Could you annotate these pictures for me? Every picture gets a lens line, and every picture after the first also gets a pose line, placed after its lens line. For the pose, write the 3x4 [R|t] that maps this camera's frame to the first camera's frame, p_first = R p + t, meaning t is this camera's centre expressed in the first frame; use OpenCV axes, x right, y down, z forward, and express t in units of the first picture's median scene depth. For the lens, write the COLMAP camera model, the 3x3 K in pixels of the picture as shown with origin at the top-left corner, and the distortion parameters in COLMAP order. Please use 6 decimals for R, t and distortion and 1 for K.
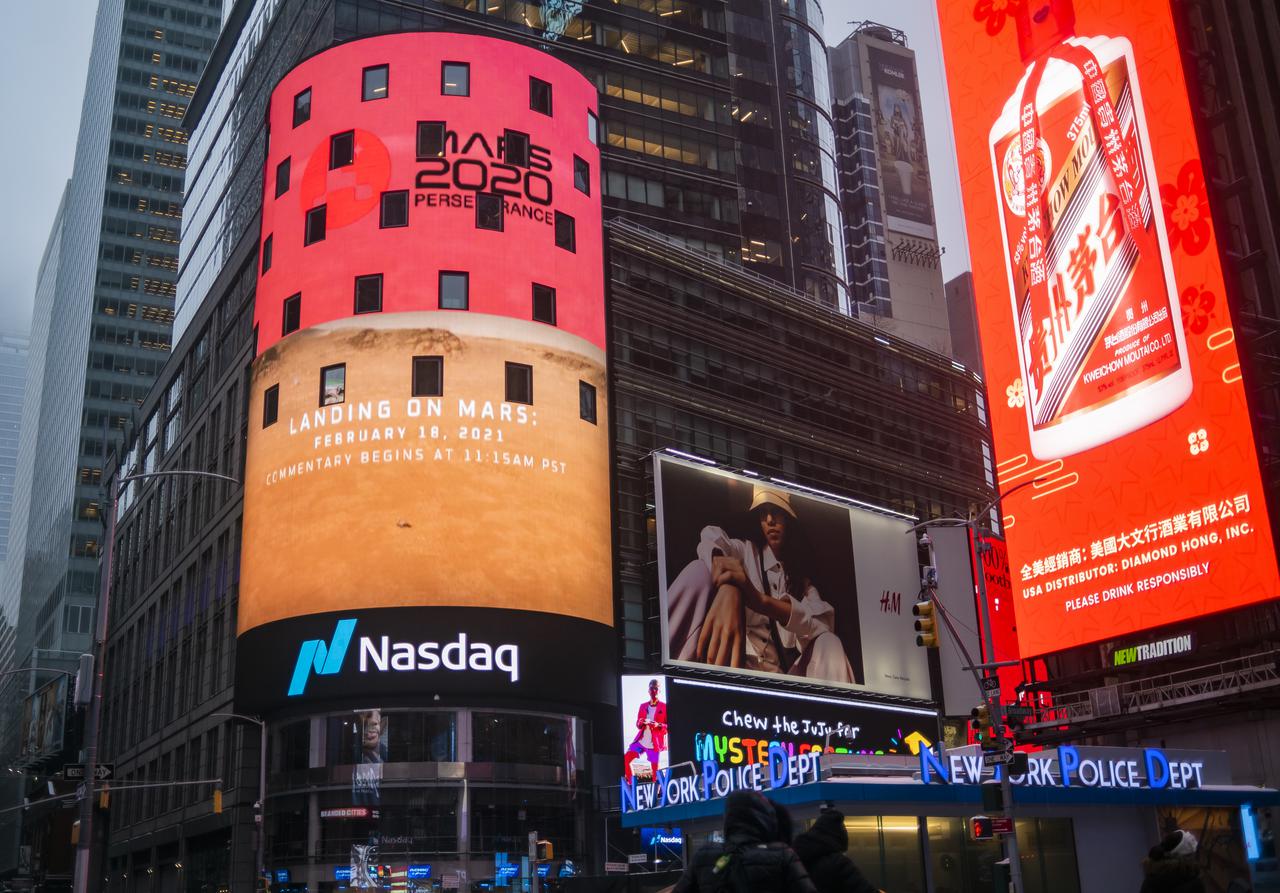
lens RADIAL K [[1416.1, 0, 588.1], [0, 1416.1, 395.7], [0, 0, 1]] dist [-0.094111, 0.000000]
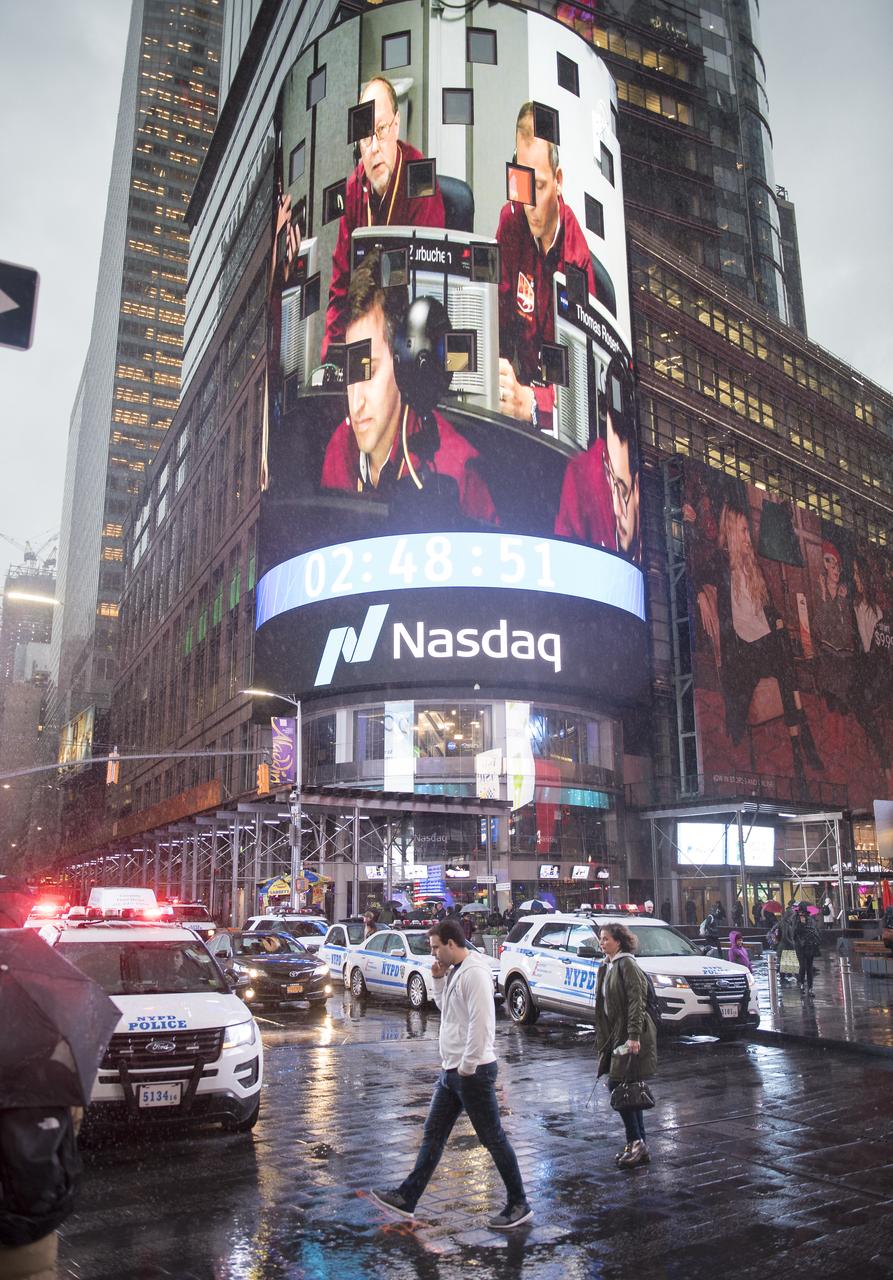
lens RADIAL K [[1053.3, 0, 449.5], [0, 1053.3, 645.5], [0, 0, 1]] dist [-0.063574, 0.006806]
pose [[0.999423, 0.011193, -0.032071, -0.101539], [-0.007441, 0.993362, 0.114790, 0.105546], [0.033143, -0.114485, 0.992872, 0.308148]]
